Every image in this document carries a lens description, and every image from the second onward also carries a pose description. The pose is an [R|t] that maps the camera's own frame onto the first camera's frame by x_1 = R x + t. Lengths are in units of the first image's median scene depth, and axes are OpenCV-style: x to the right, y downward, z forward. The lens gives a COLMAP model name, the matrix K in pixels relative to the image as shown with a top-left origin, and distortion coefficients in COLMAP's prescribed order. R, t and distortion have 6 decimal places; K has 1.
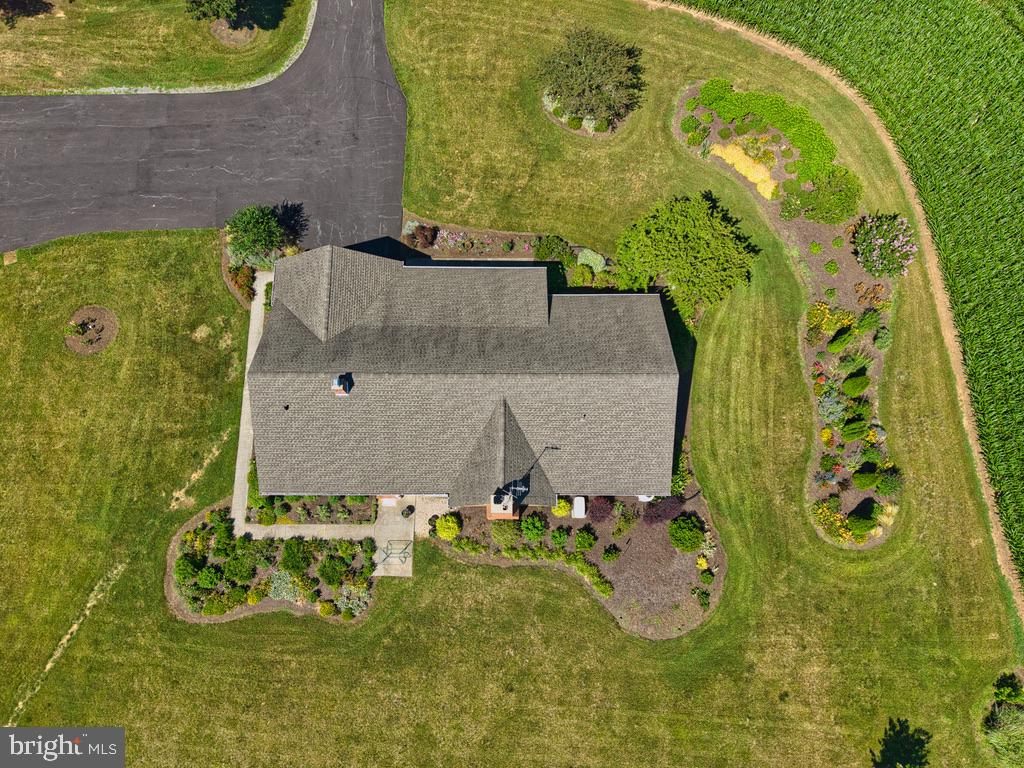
lens RADIAL K [[682.0, 0, 510.5], [0, 682.0, 383.7], [0, 0, 1]] dist [0.033660, -0.036352]
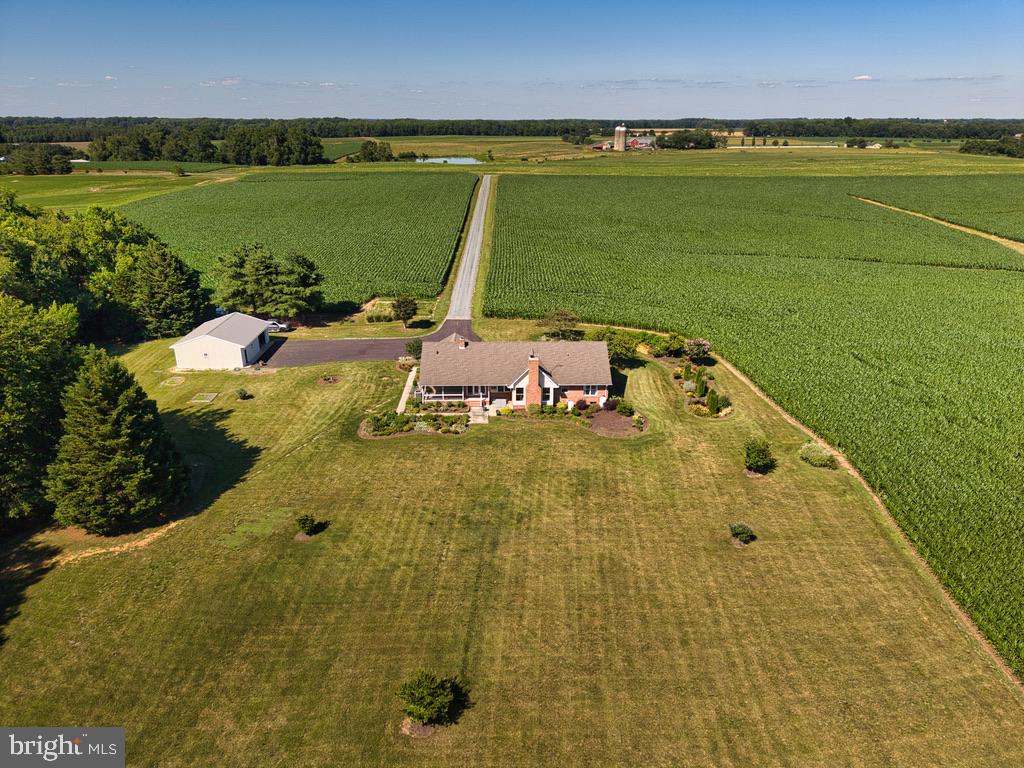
lens RADIAL K [[682.0, 0, 510.3], [0, 682.0, 382.5], [0, 0, 1]] dist [0.033660, -0.036352]
pose [[0.999904, -0.004361, 0.013158, -0.103243], [0.013222, 0.585068, -0.810877, 1.739172], [-0.004162, 0.810973, 0.585069, -0.221239]]
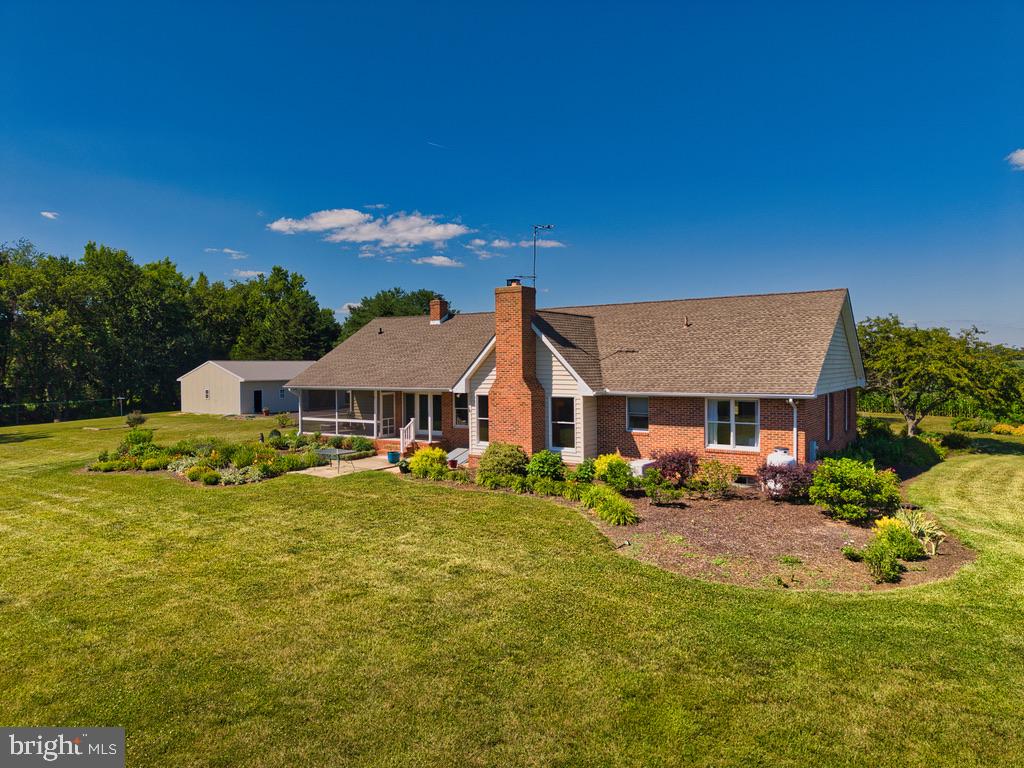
lens RADIAL K [[682.0, 0, 511.0], [0, 682.0, 376.9], [0, 0, 1]] dist [0.033660, -0.036352]
pose [[0.830707, 0.006083, -0.556677, 0.303491], [-0.536973, 0.272646, -0.798325, 0.628689], [0.146919, 0.962095, 0.229756, 0.783292]]
